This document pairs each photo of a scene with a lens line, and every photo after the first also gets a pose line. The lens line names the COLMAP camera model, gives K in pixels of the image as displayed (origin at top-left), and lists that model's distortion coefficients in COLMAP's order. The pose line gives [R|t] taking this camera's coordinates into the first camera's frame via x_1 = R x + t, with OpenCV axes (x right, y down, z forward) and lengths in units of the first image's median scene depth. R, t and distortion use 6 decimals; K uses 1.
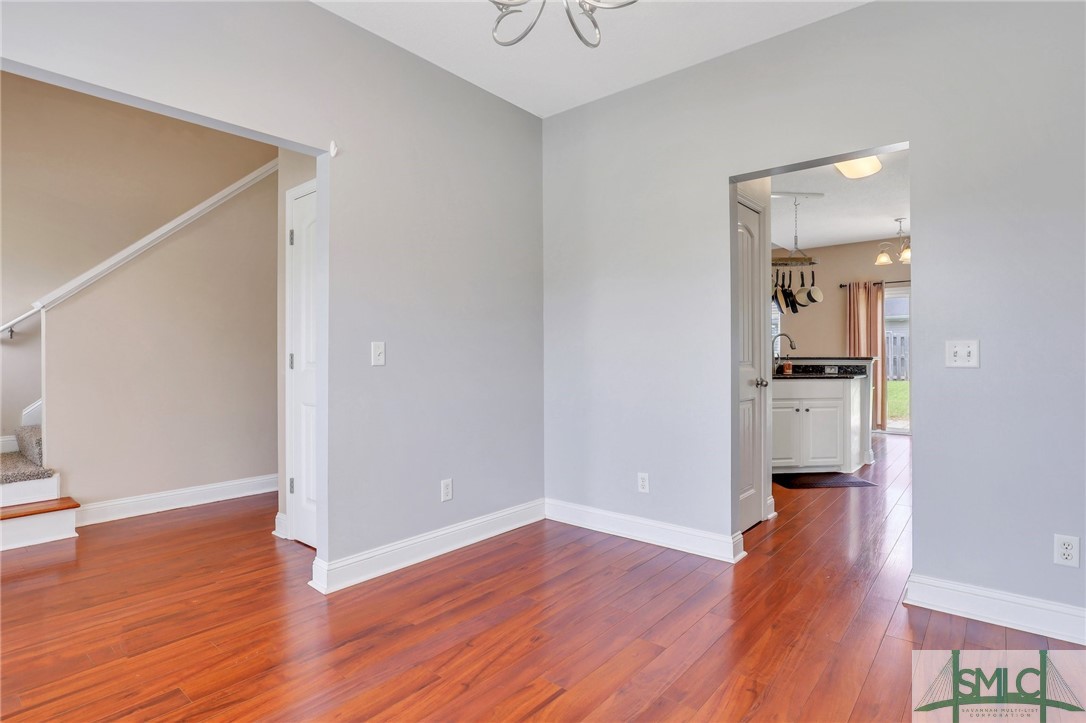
lens RADIAL K [[558.4, 0, 545.3], [0, 558.4, 357.7], [0, 0, 1]] dist [-0.000599, -0.000230]
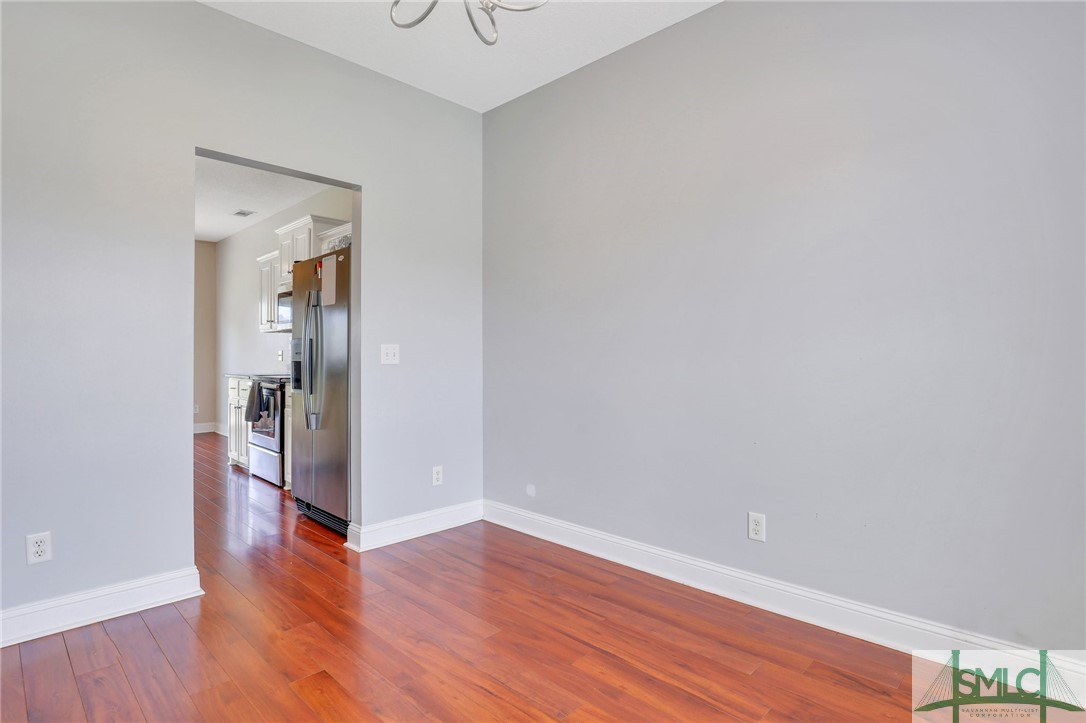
lens RADIAL K [[558.4, 0, 545.3], [0, 558.4, 357.7], [0, 0, 1]] dist [-0.000599, -0.000230]
pose [[0.087639, 0.001285, 0.996151, -0.618034], [-0.001443, 0.999998, -0.001163, 0.000628], [-0.996151, -0.001336, 0.087641, 0.504540]]
